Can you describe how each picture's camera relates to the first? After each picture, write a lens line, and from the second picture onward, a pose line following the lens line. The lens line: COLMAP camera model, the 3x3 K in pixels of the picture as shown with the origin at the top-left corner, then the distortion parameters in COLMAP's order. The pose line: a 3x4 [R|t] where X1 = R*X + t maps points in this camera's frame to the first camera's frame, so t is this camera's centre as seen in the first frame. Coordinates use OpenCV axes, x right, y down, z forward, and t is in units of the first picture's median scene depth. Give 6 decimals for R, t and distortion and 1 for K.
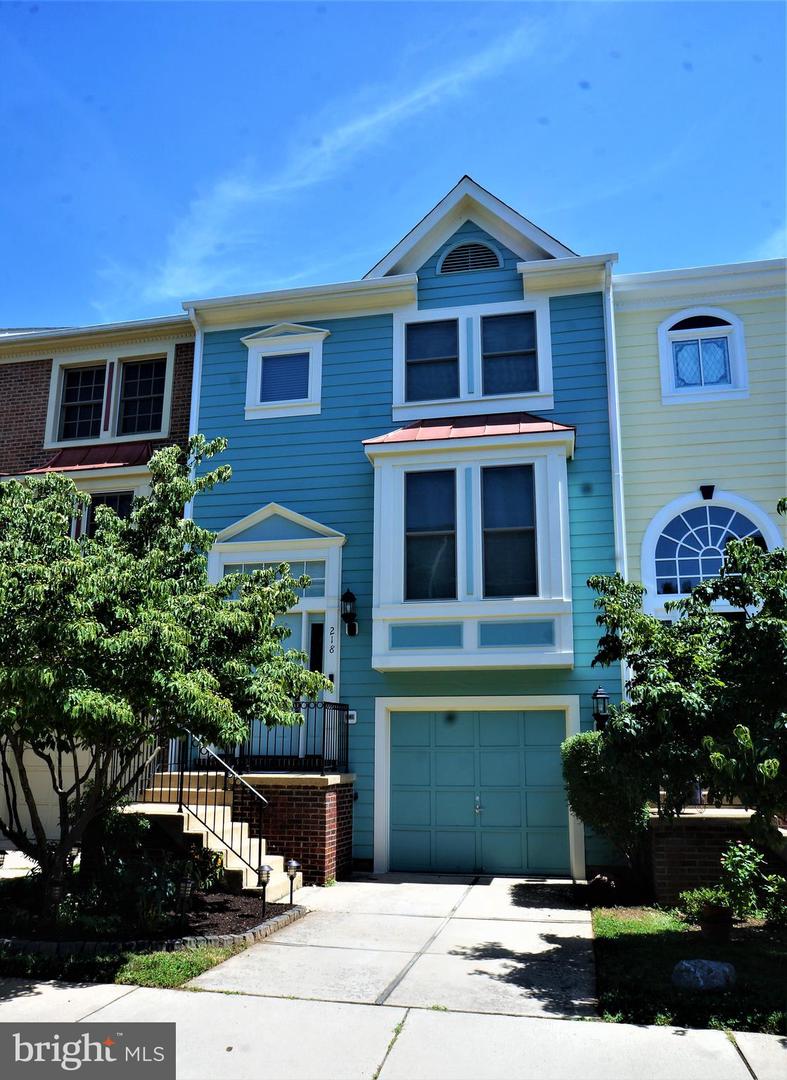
lens RADIAL K [[815.3, 0, 392.9], [0, 815.3, 602.9], [0, 0, 1]] dist [-0.032537, 0.007299]
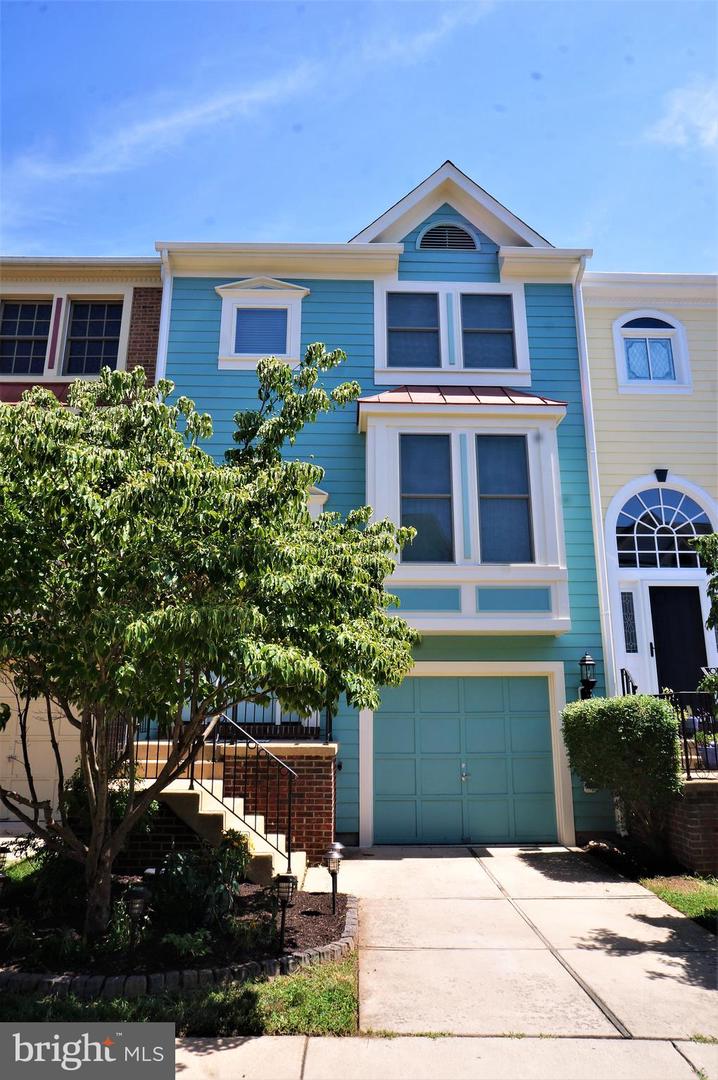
lens RADIAL K [[728.4, 0, 359.0], [0, 728.4, 540.0], [0, 0, 1]] dist [-0.055530, 0.079383]
pose [[0.974671, 0.051026, 0.217744, -0.213855], [-0.038376, 0.997342, -0.061938, 0.025238], [-0.220326, 0.052013, 0.974039, 0.150044]]
